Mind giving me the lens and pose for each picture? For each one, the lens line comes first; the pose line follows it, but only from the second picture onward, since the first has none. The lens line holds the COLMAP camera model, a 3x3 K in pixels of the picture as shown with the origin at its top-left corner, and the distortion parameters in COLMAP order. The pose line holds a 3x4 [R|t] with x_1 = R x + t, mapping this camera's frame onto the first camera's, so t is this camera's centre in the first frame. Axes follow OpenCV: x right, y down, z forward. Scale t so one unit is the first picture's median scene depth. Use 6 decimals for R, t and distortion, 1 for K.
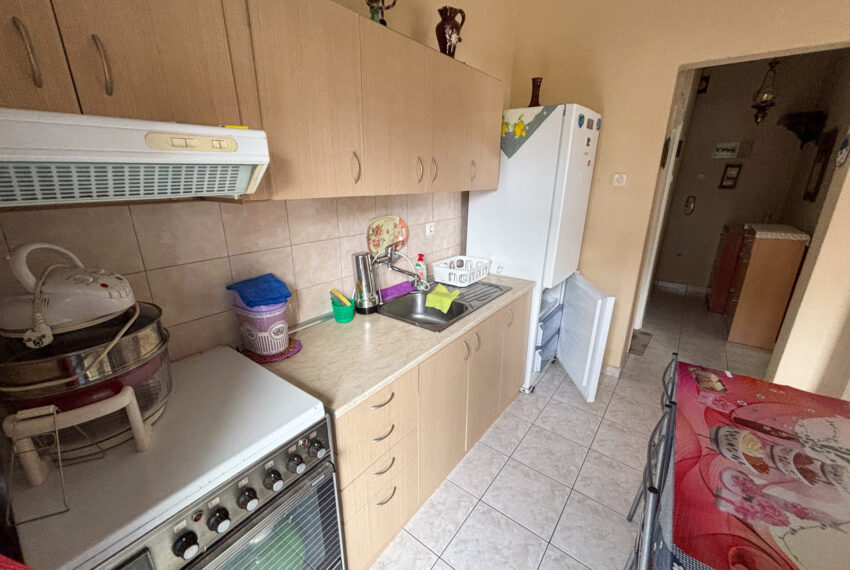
lens RADIAL K [[344.9, 0, 425.0], [0, 344.9, 285.0], [0, 0, 1]] dist [-0.003894, 0.000402]
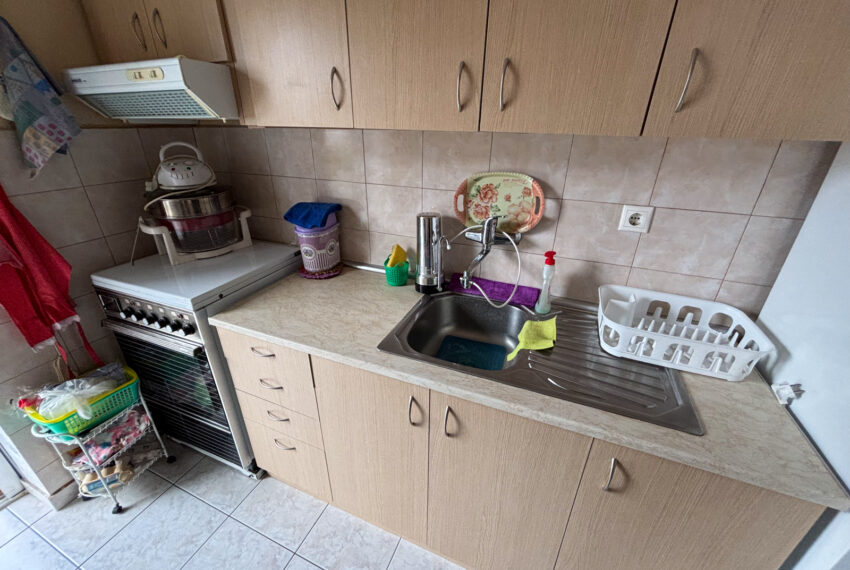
lens RADIAL K [[344.9, 0, 425.0], [0, 344.9, 285.0], [0, 0, 1]] dist [-0.003894, 0.000402]
pose [[0.249696, 0.411379, -0.876595, 0.575604], [-0.300063, 0.893581, 0.333879, -0.215563], [0.920660, 0.179665, 0.346563, 0.809994]]
